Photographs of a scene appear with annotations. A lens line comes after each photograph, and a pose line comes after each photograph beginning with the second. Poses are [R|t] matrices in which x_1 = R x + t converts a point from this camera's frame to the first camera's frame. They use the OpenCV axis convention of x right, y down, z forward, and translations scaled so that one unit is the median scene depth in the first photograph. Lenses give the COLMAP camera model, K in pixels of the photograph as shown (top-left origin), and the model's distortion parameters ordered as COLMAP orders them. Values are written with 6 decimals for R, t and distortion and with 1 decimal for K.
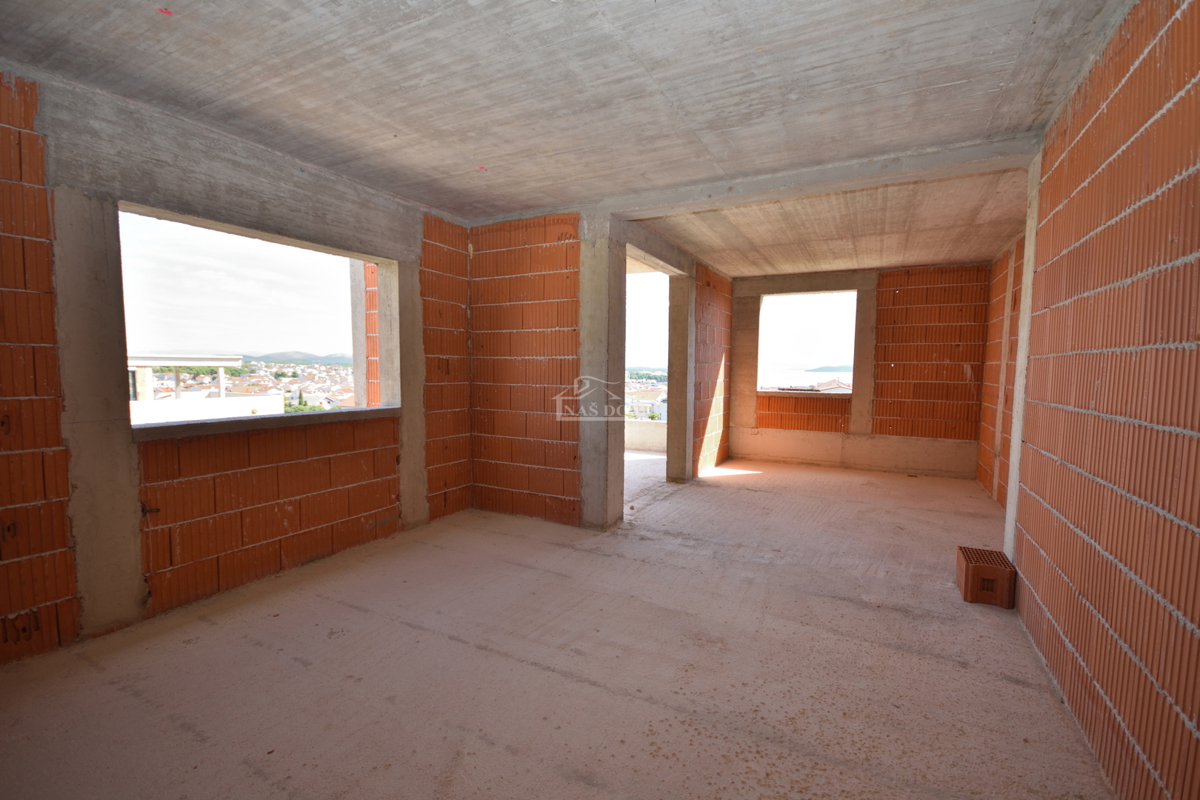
lens RADIAL K [[526.5, 0, 603.9], [0, 526.5, 410.6], [0, 0, 1]] dist [0.002123, 0.000220]
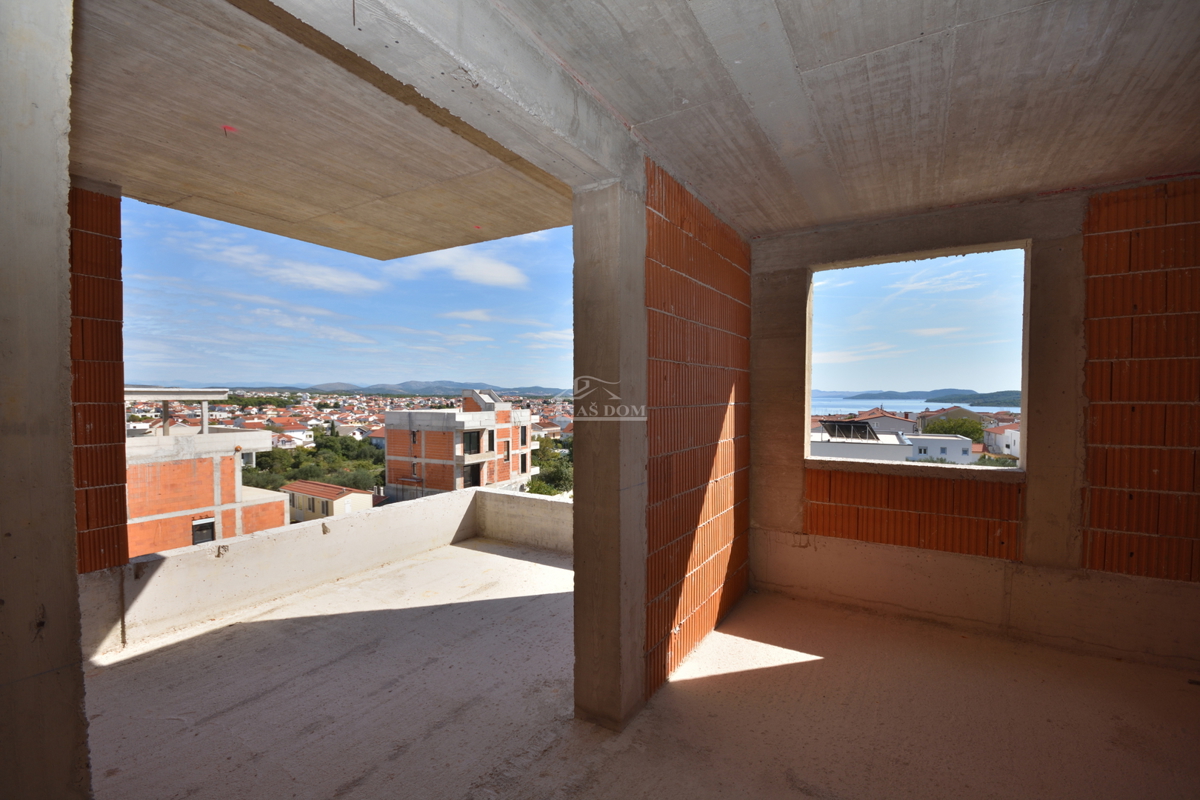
lens RADIAL K [[526.5, 0, 603.9], [0, 526.5, 410.6], [0, 0, 1]] dist [0.002123, 0.000220]
pose [[0.998059, -0.004764, -0.062094, 0.148313], [0.001342, 0.998484, -0.055024, -0.061319], [0.062262, 0.054834, 0.996552, 0.544799]]
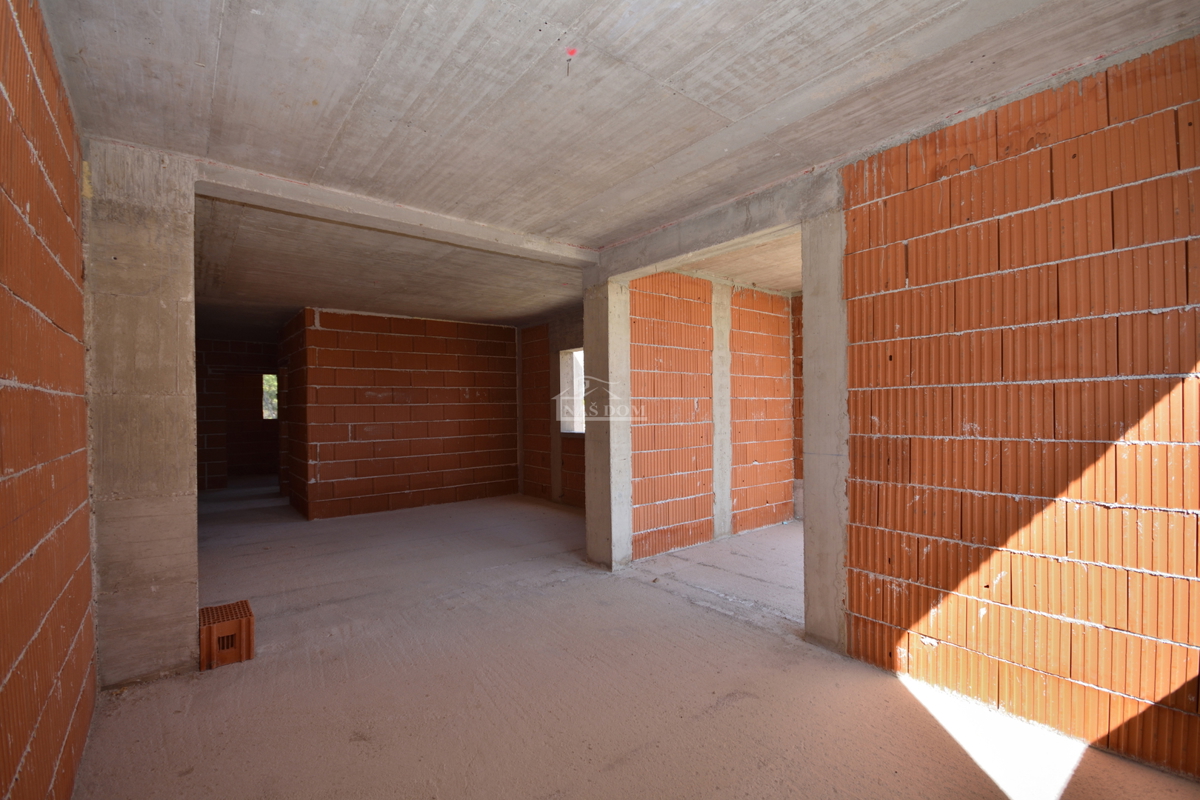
lens RADIAL K [[526.5, 0, 603.9], [0, 526.5, 410.6], [0, 0, 1]] dist [0.002123, 0.000220]
pose [[-0.407685, 0.000934, -0.913122, 0.594044], [-0.063175, 0.997574, 0.029227, -0.067034], [0.910935, 0.069602, -0.406637, 0.897165]]
